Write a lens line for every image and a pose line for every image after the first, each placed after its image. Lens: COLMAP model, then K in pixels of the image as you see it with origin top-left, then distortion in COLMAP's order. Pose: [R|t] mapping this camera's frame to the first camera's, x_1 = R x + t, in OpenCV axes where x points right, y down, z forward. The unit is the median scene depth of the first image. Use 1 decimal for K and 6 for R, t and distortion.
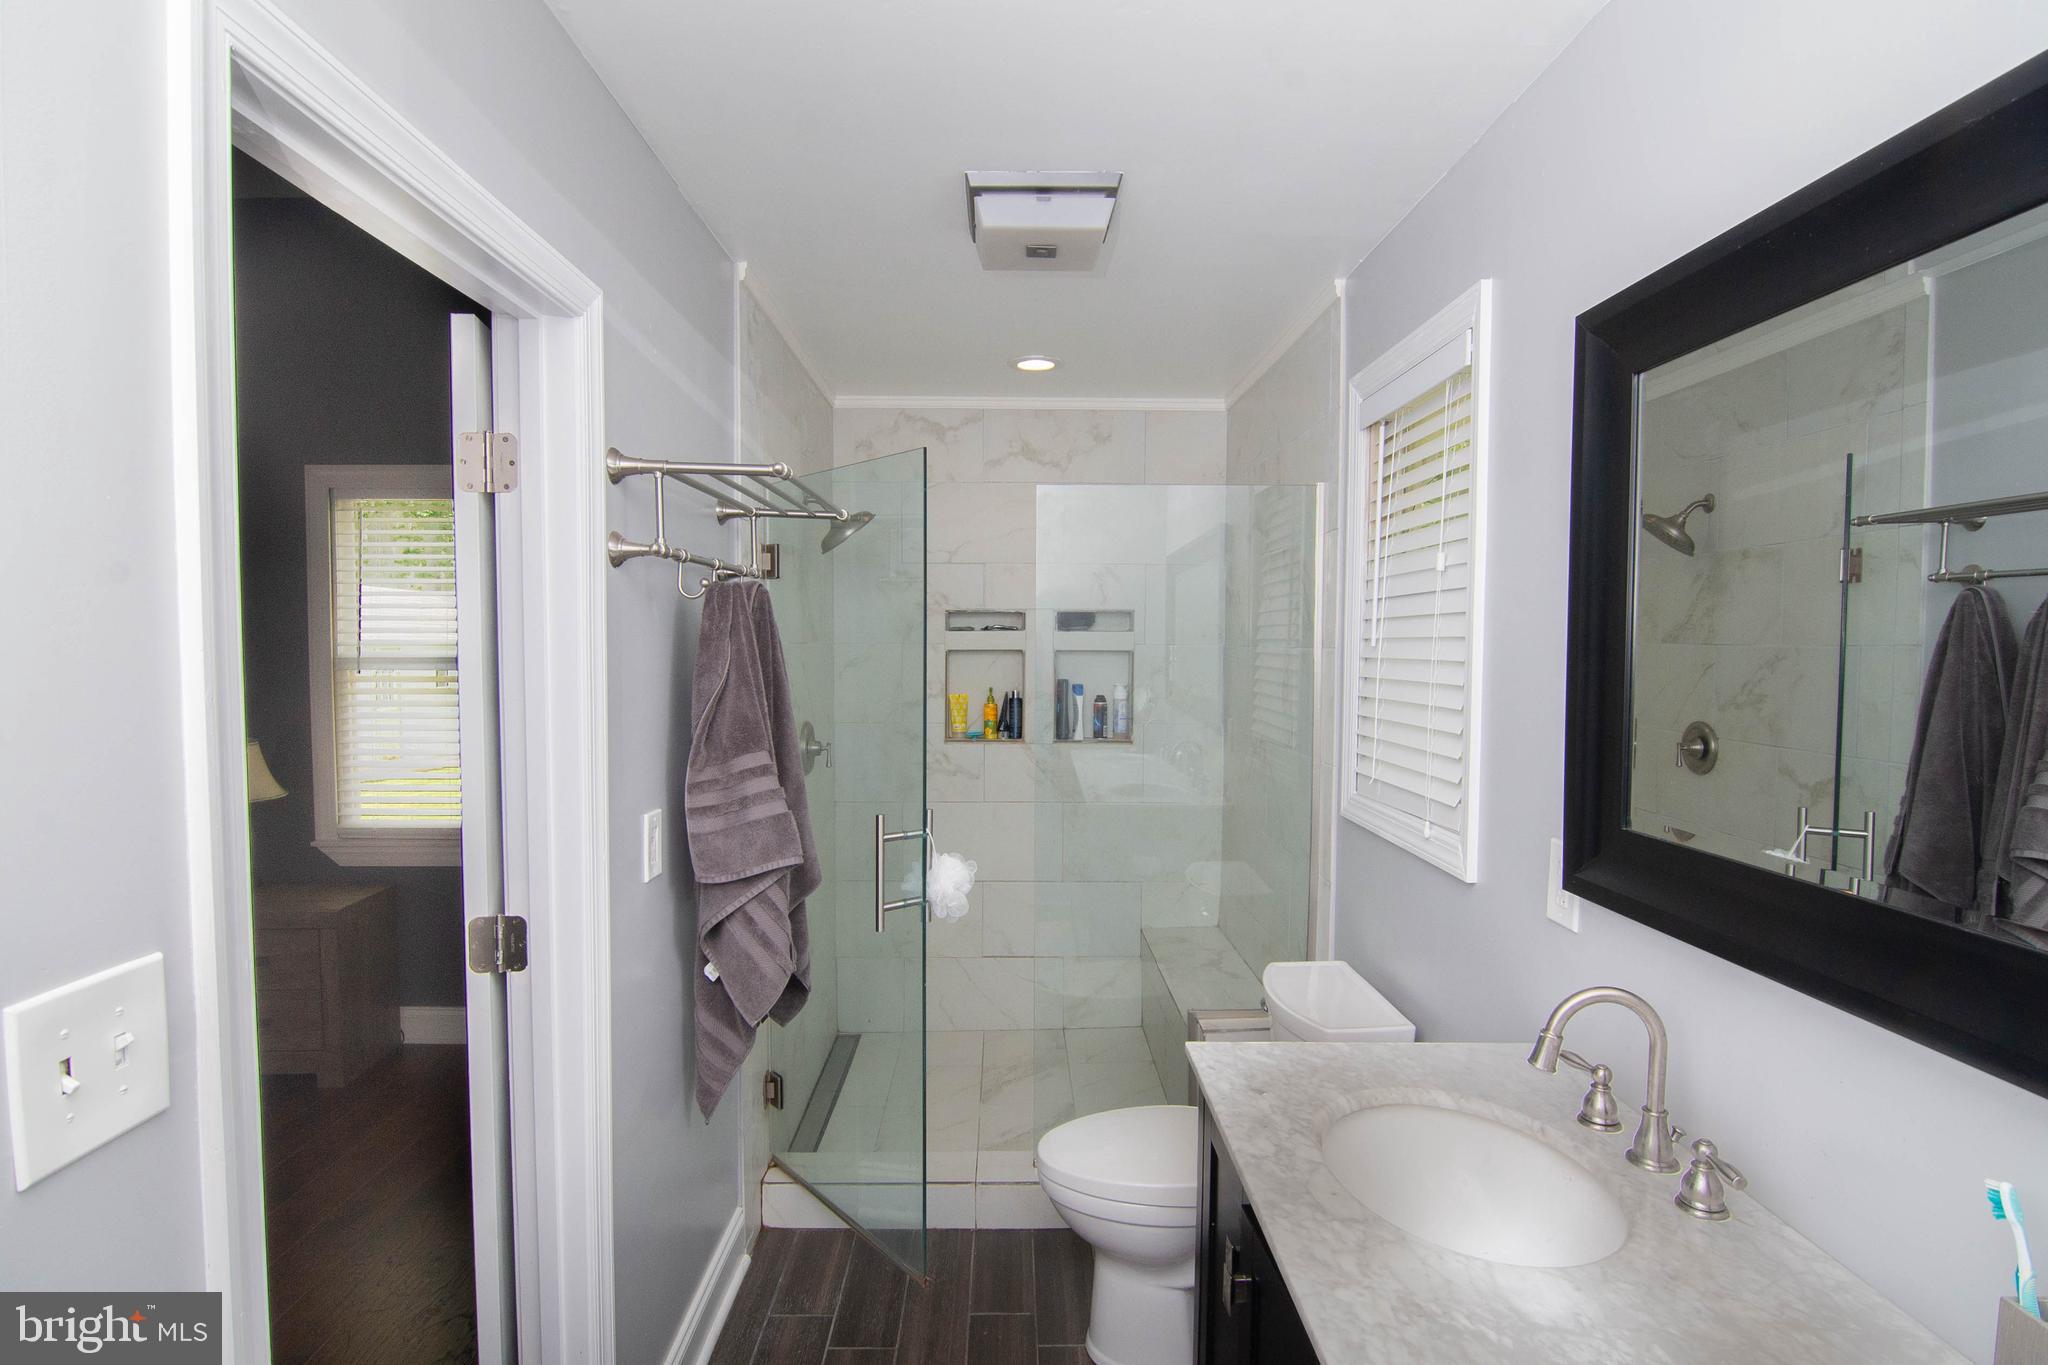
lens RADIAL K [[1069.1, 0, 1044.0], [0, 1069.1, 681.9], [0, 0, 1]] dist [0.004274, -0.016654]
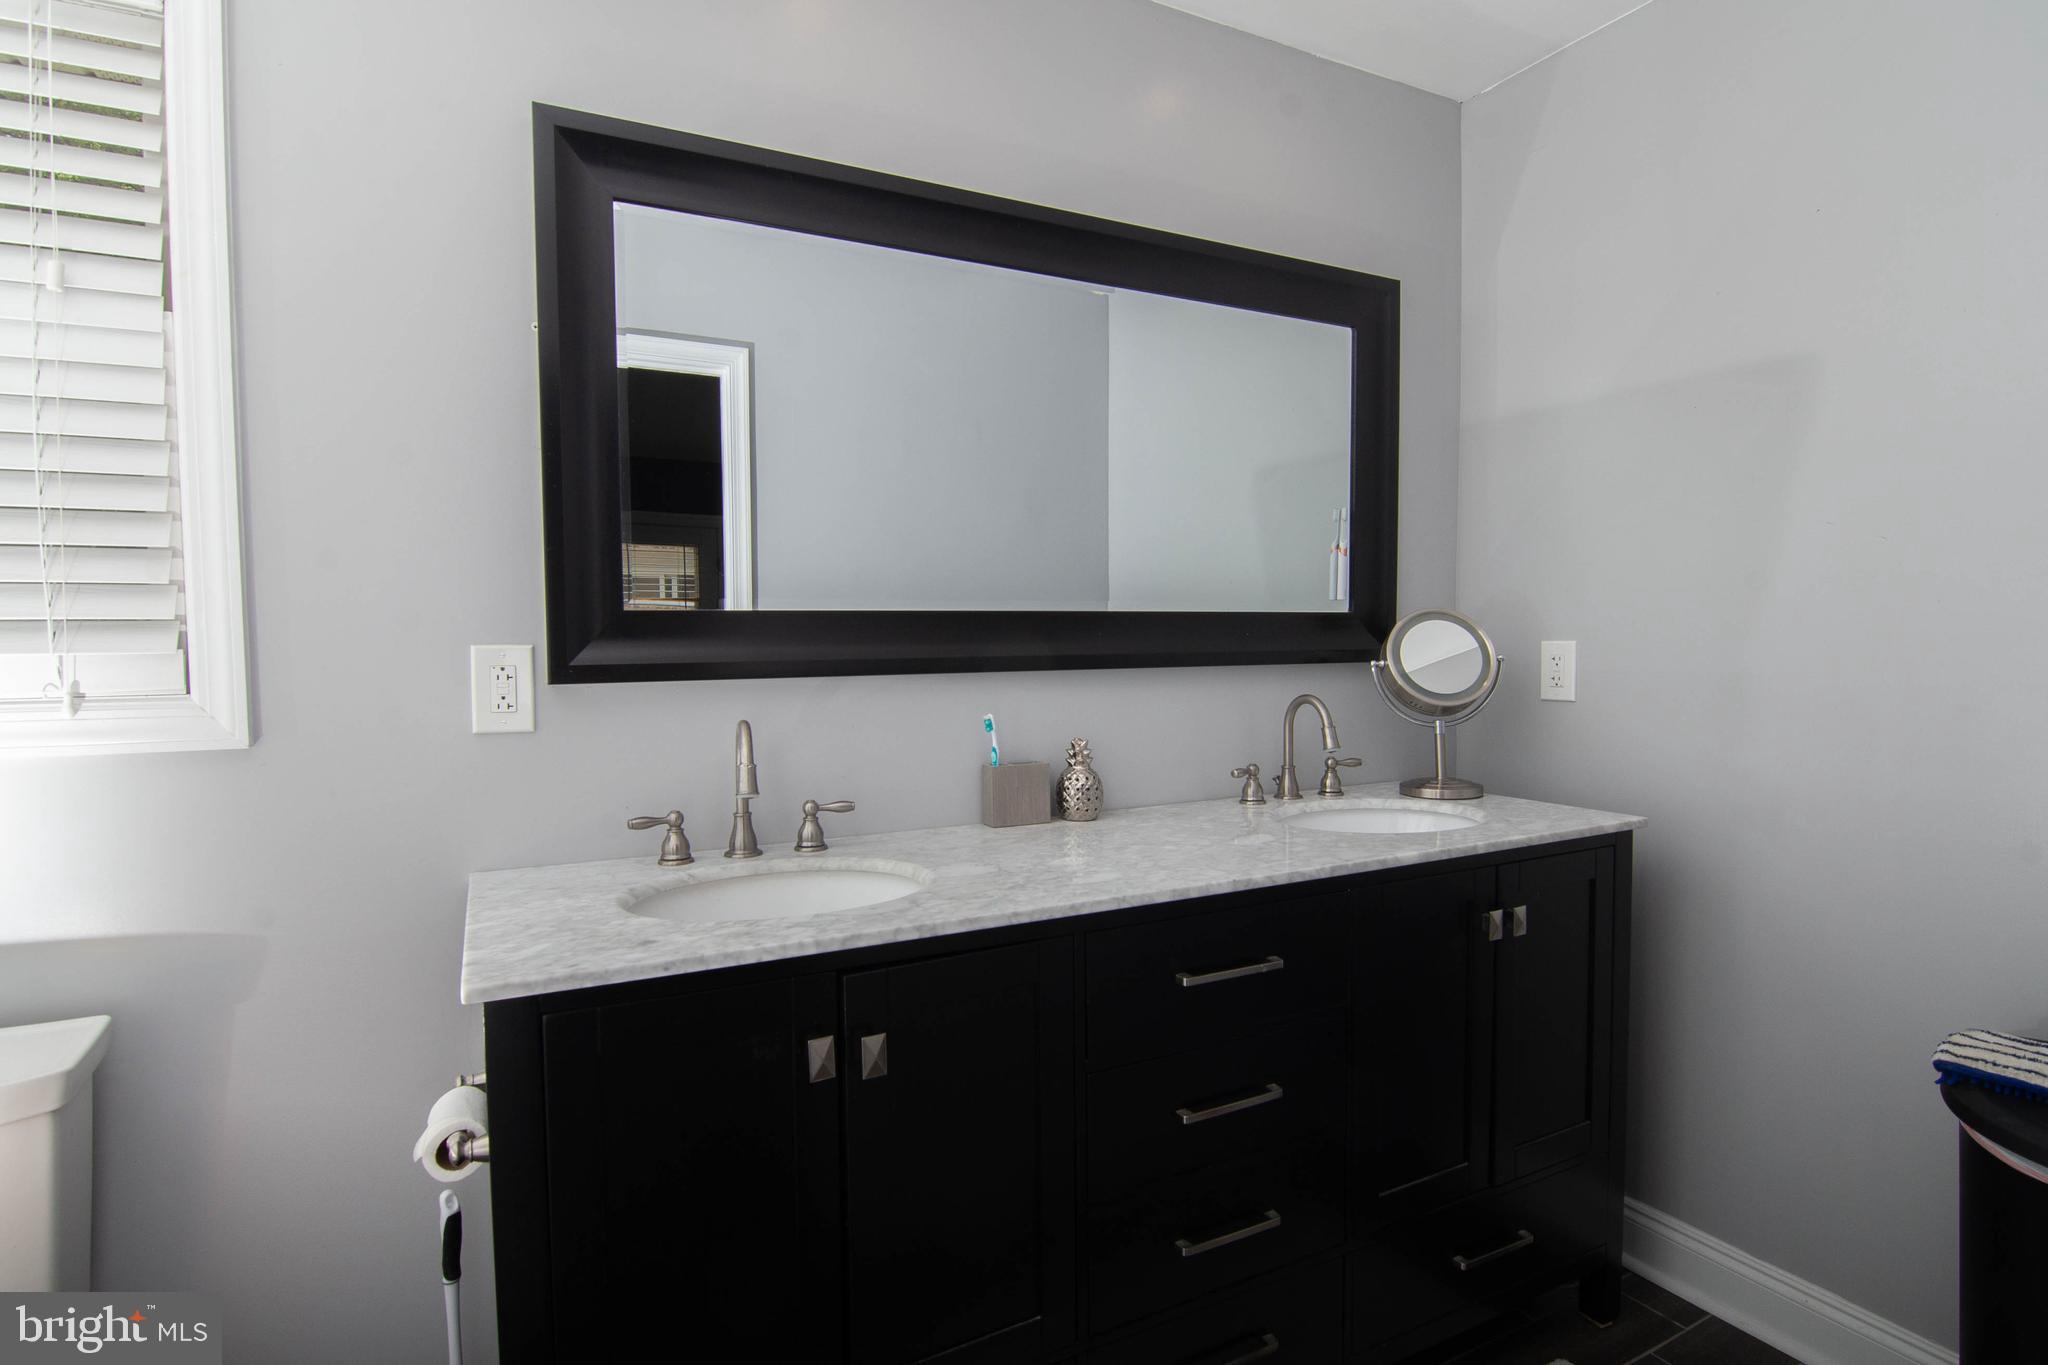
lens RADIAL K [[1041.7, 0, 1024.0], [0, 1041.7, 682.5], [0, 0, 1]] dist [-0.003640, -0.012089]
pose [[-0.429644, -0.047767, 0.901734, -0.441852], [0.044802, 0.996242, 0.074120, 0.107179], [-0.901886, 0.072245, -0.425889, 0.776804]]
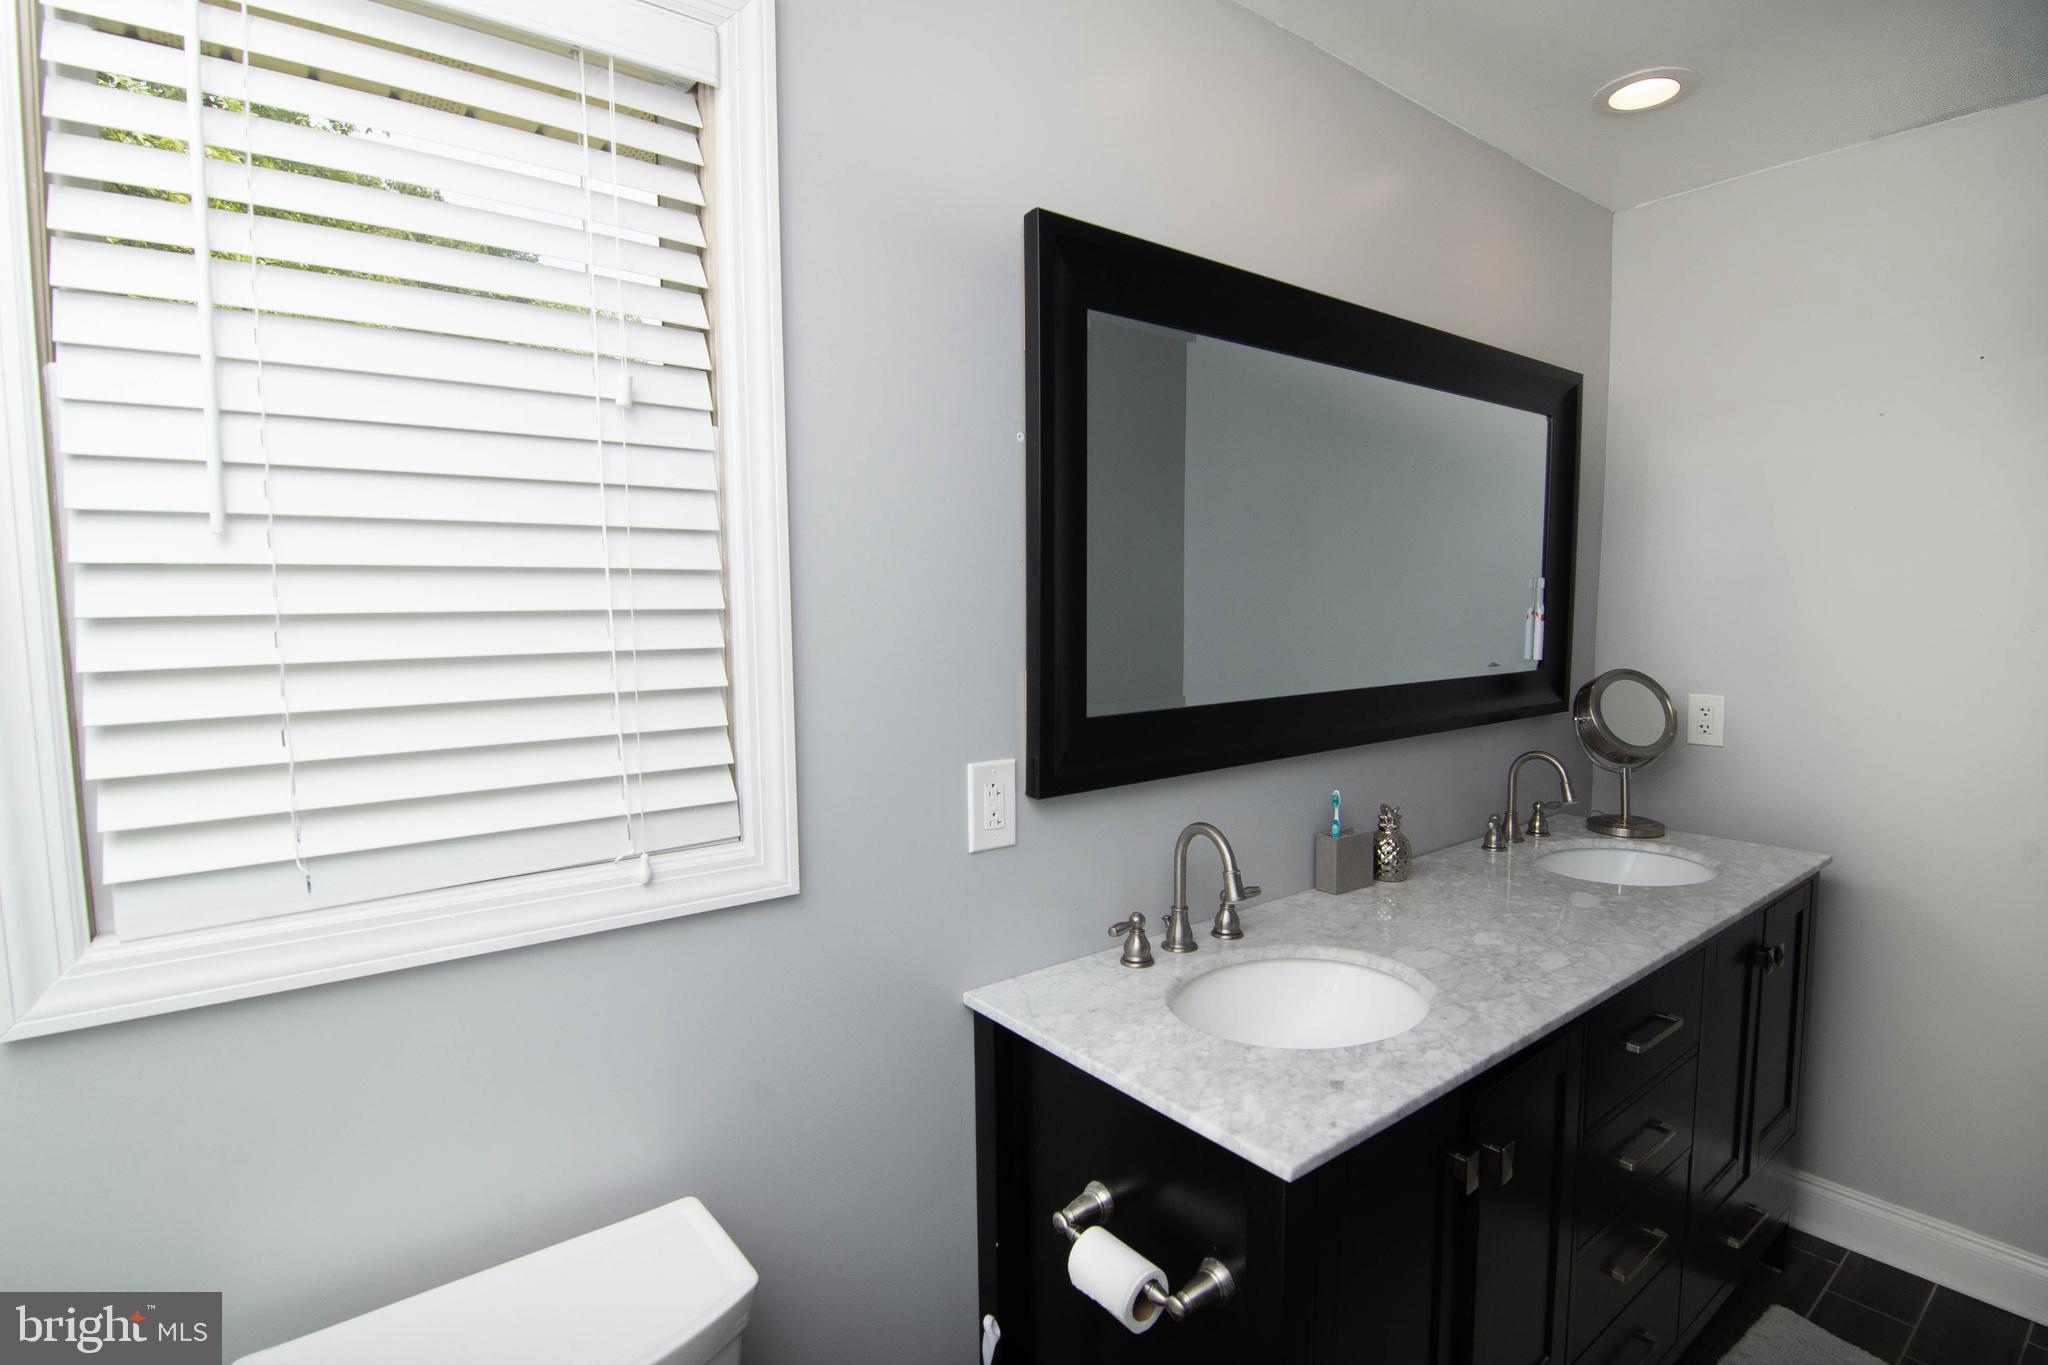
lens RADIAL K [[984.1, 0, 1018.8], [0, 984.1, 686.2], [0, 0, 1]] dist [-0.005152, -0.013698]
pose [[-0.578754, -0.071286, 0.812381, -0.181117], [0.040373, 0.992446, 0.115849, -0.012608], [-0.814502, 0.099846, -0.571504, 1.168941]]
